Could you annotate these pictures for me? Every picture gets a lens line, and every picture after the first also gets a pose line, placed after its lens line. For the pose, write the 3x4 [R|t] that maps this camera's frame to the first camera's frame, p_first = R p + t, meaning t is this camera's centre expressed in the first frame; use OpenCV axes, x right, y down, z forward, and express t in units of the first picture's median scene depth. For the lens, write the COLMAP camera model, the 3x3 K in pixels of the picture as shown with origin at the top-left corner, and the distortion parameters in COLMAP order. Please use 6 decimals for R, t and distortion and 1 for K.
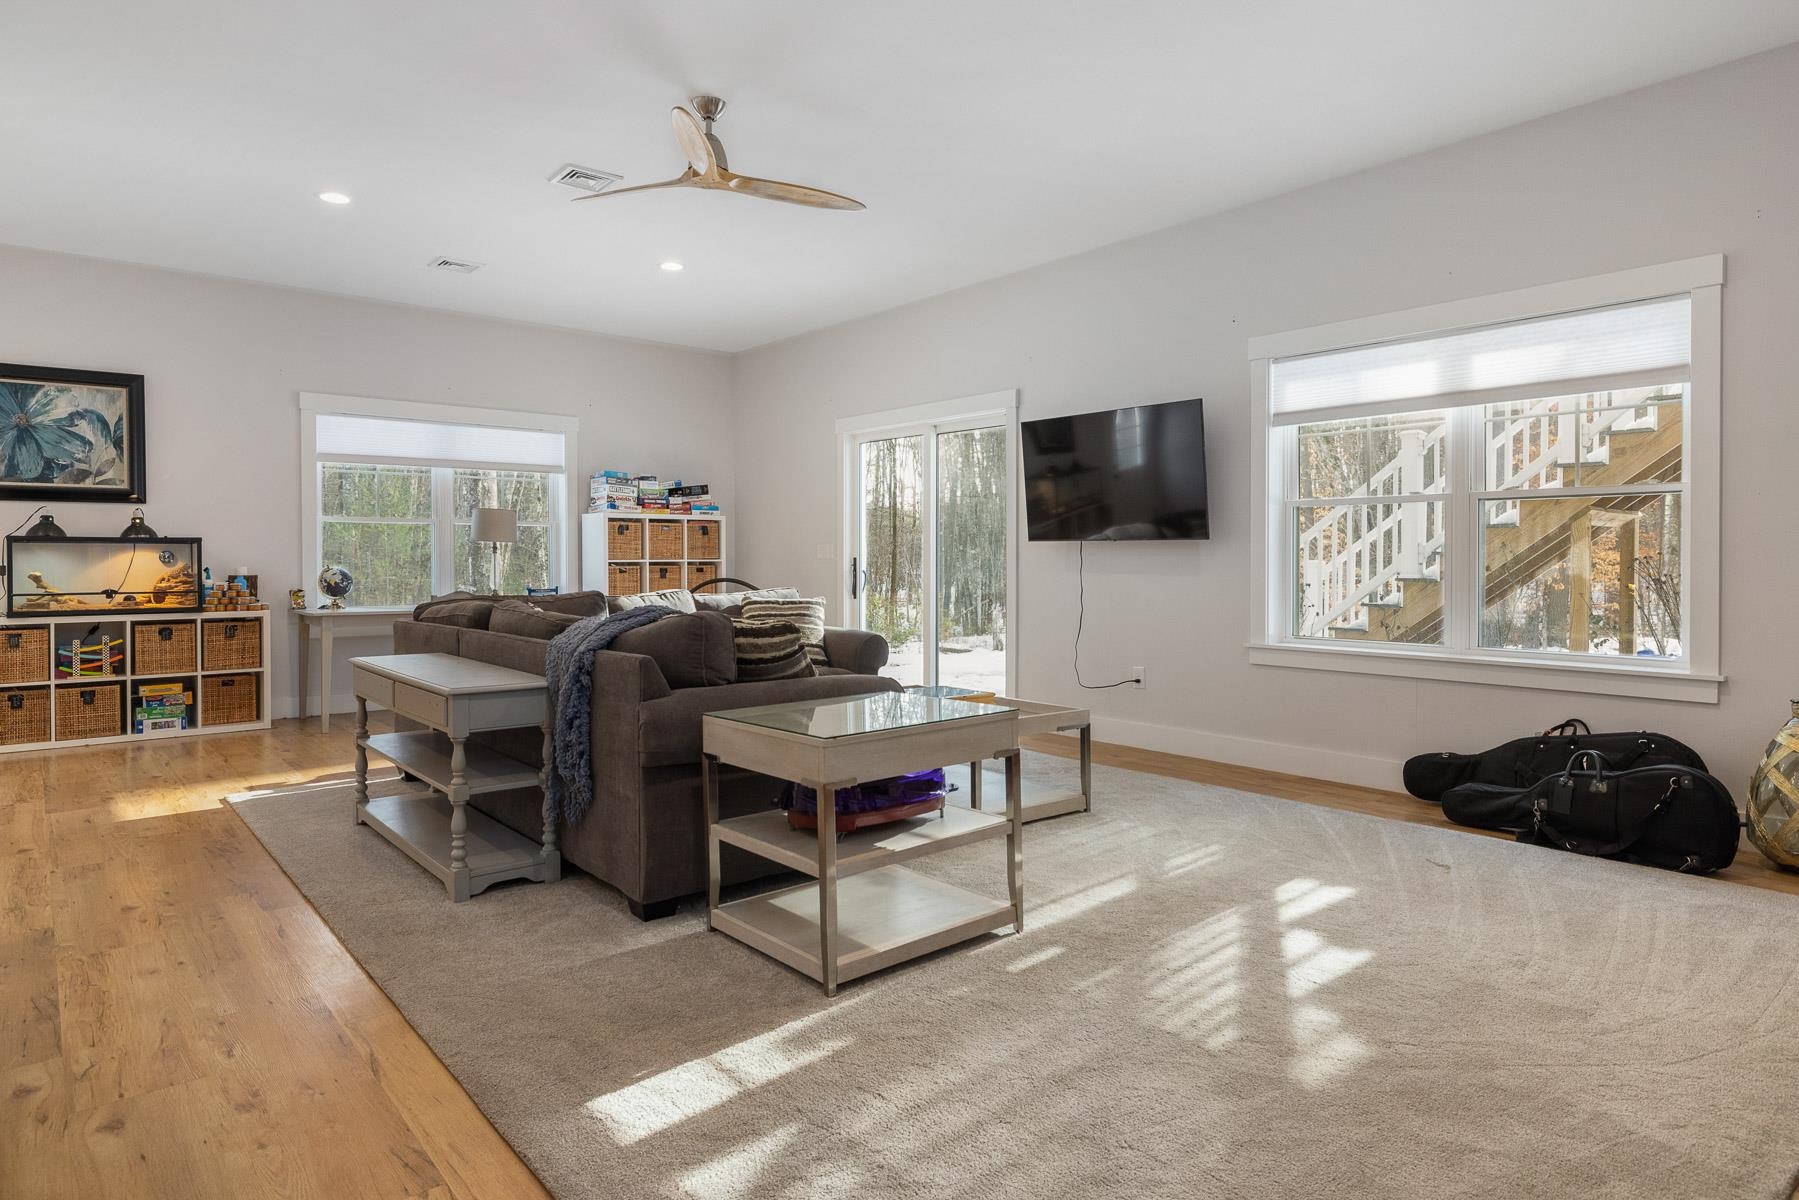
lens RADIAL K [[1030.8, 0, 907.1], [0, 1030.8, 584.1], [0, 0, 1]] dist [-0.002809, -0.000154]
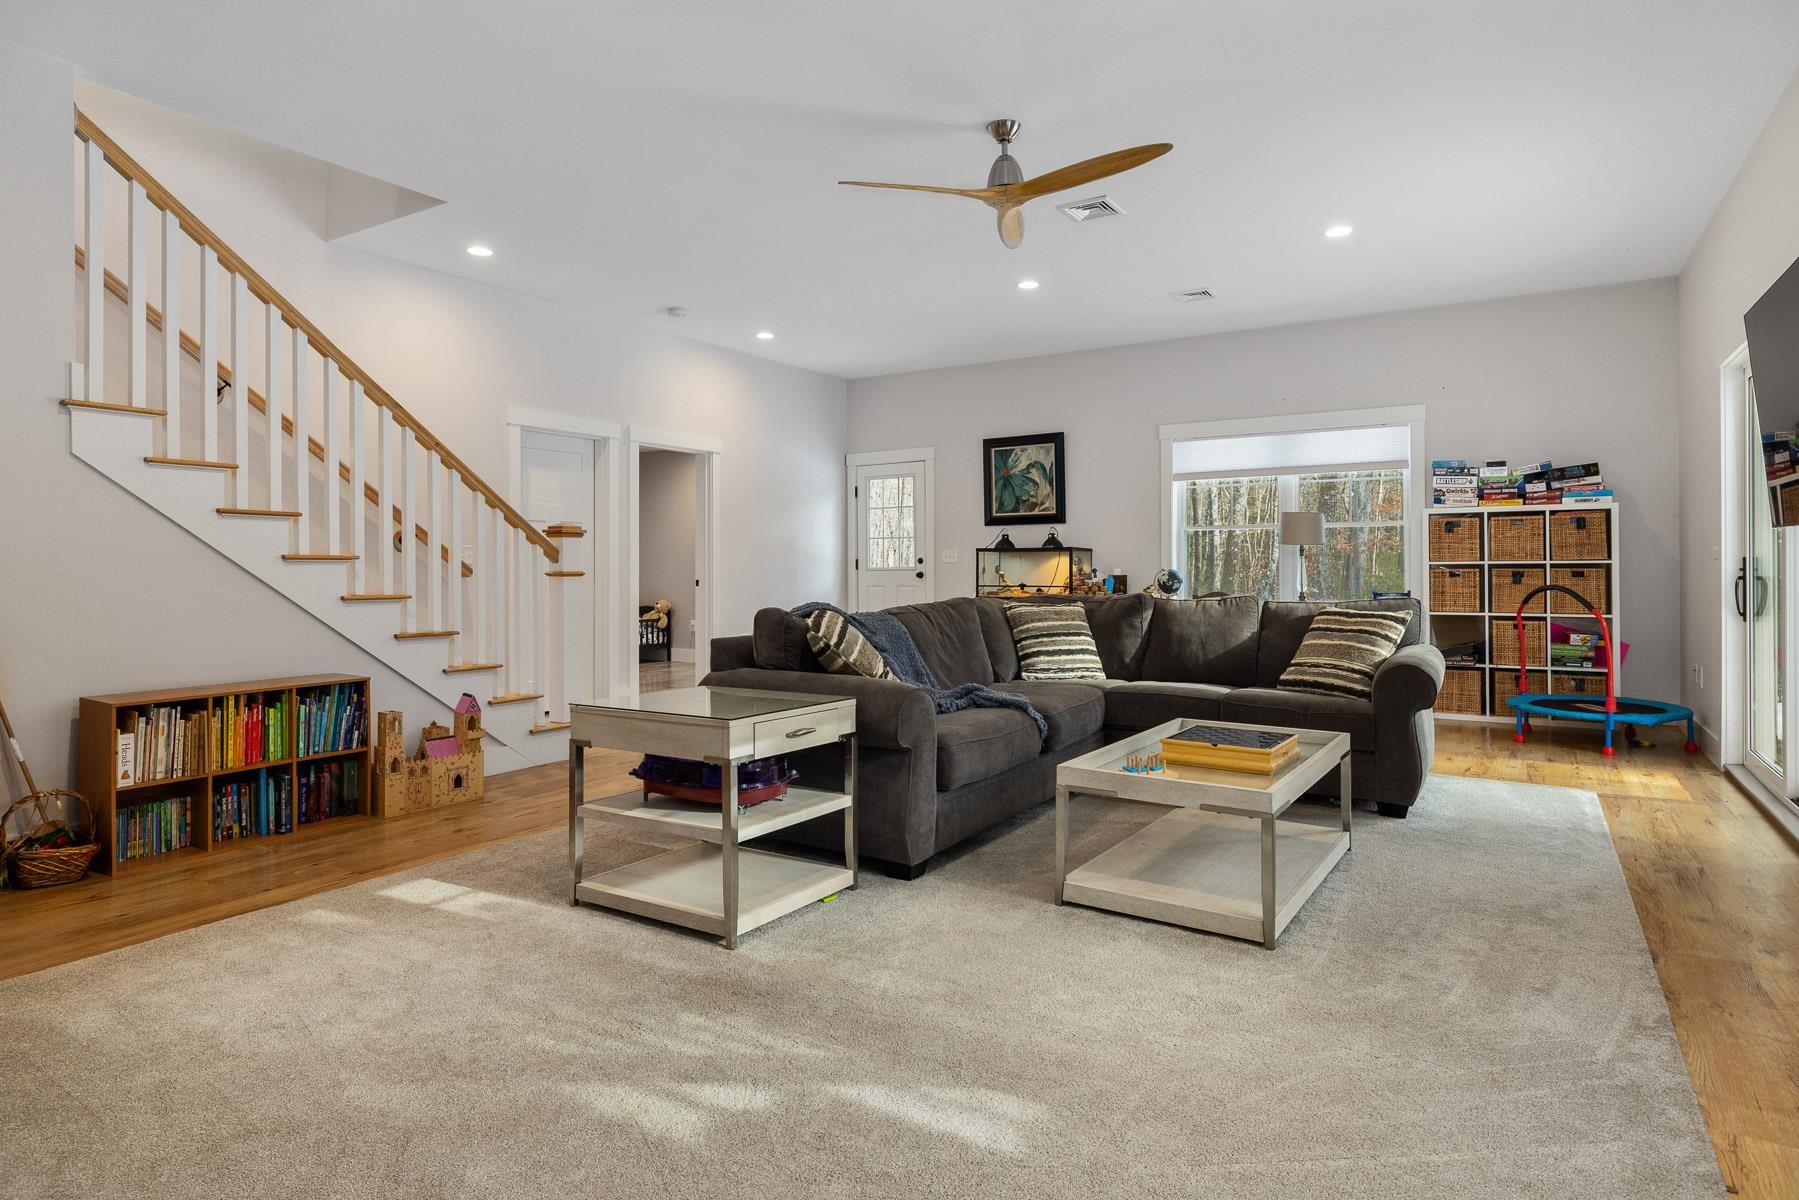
lens RADIAL K [[991.9, 0, 914.4], [0, 991.9, 563.4], [0, 0, 1]] dist [-0.002814, 0.000696]
pose [[0.291200, -0.001580, -0.956661, 0.491495], [-0.017707, 0.999818, -0.007041, -0.010460], [0.956498, 0.018990, 0.291119, 0.412781]]
